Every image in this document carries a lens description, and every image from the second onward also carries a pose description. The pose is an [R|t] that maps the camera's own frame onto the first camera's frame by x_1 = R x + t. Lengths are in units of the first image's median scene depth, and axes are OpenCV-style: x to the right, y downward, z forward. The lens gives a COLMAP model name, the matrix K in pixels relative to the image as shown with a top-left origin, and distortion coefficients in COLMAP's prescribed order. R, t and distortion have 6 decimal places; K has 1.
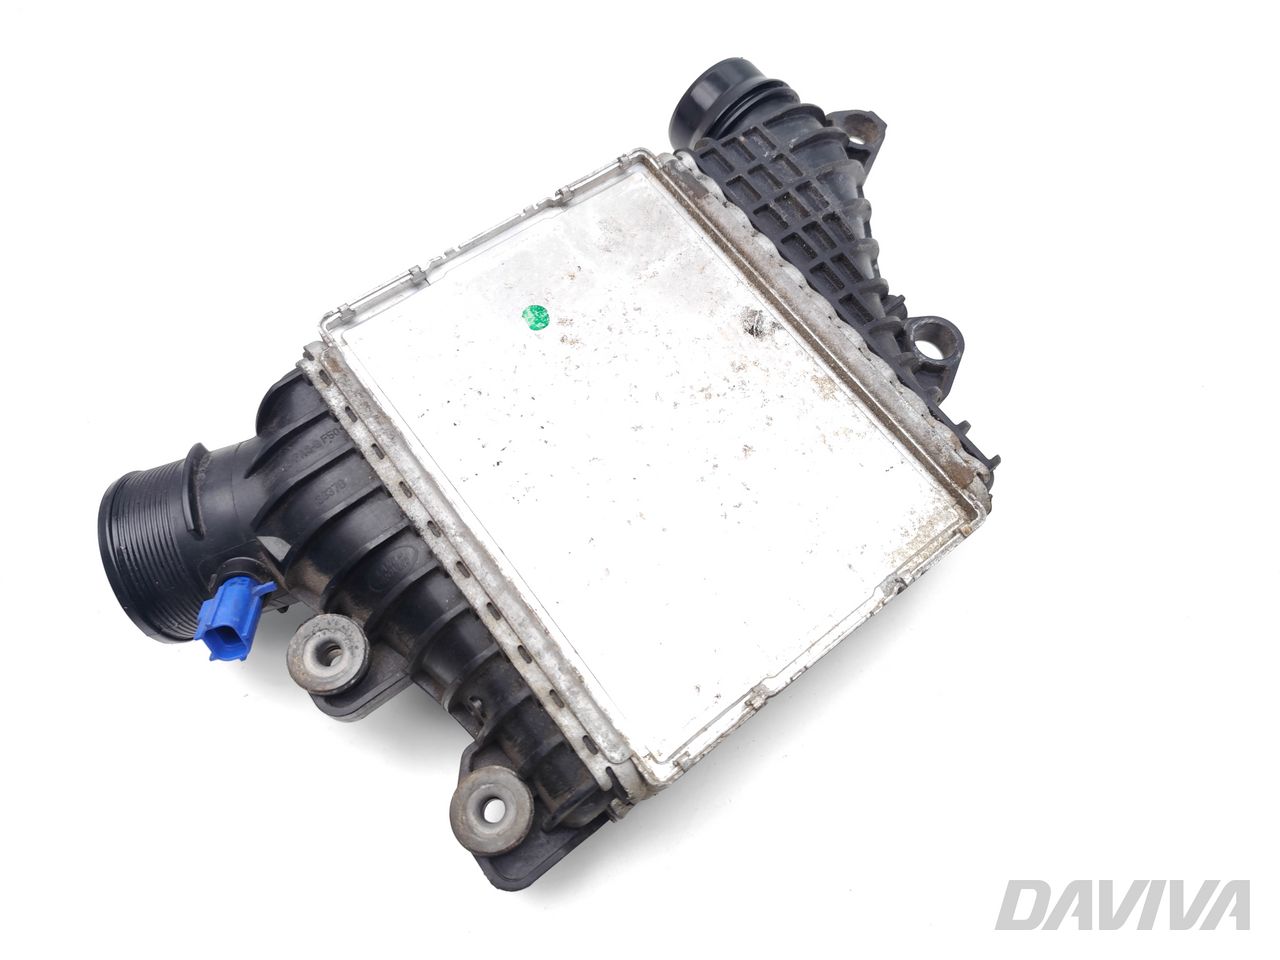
lens RADIAL K [[839.8, 0, 642.2], [0, 839.8, 482.4], [0, 0, 1]] dist [0.016433, -0.011017]
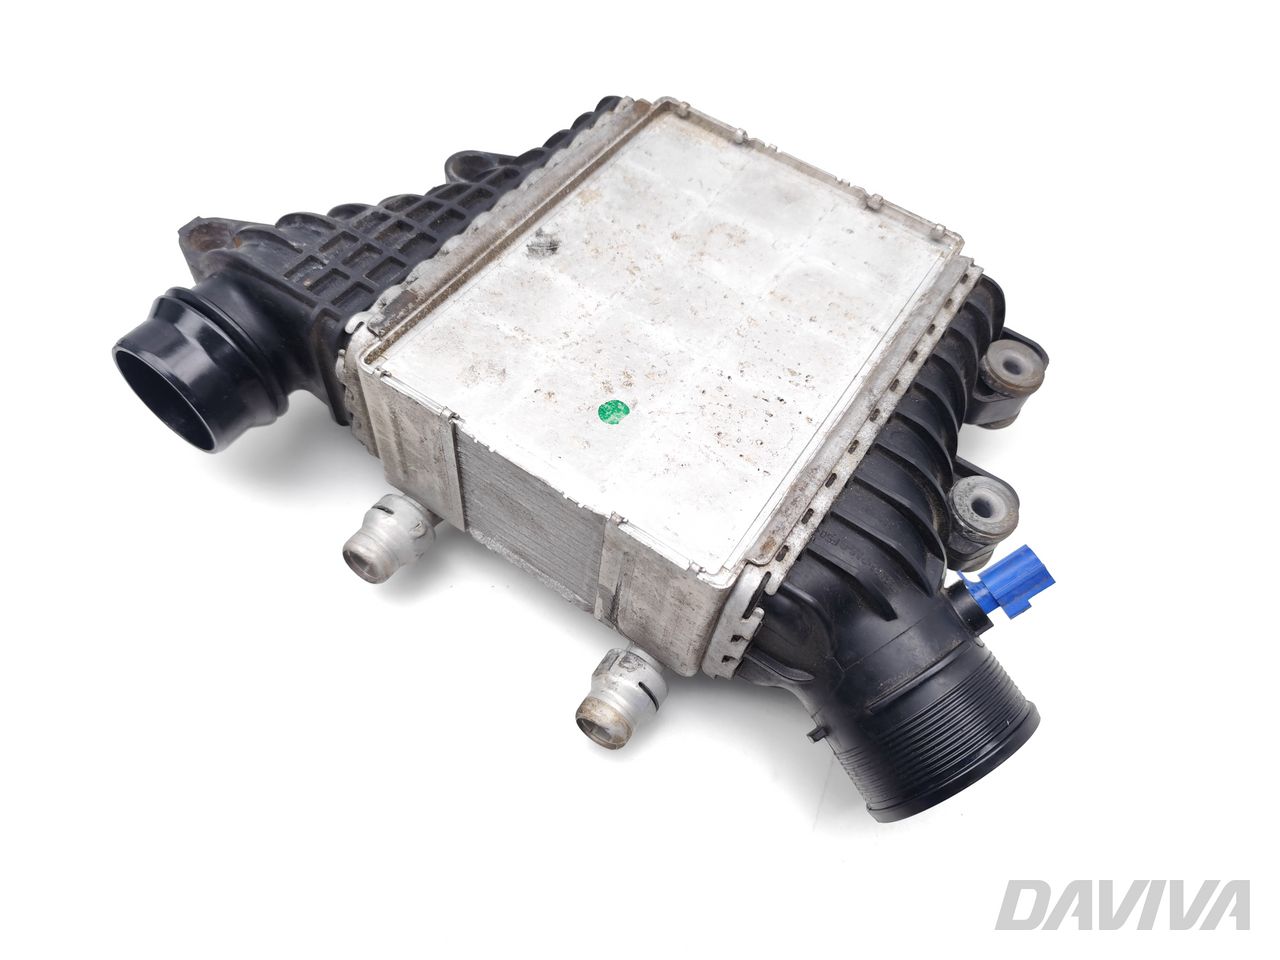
lens RADIAL K [[839.8, 0, 664.8], [0, 839.8, 486.7], [0, 0, 1]] dist [0.016433, -0.011017]
pose [[-0.308015, -0.871565, 0.381447, -0.550983], [0.828128, -0.048251, 0.558459, -0.649217], [-0.468328, 0.487900, 0.736629, 0.318722]]
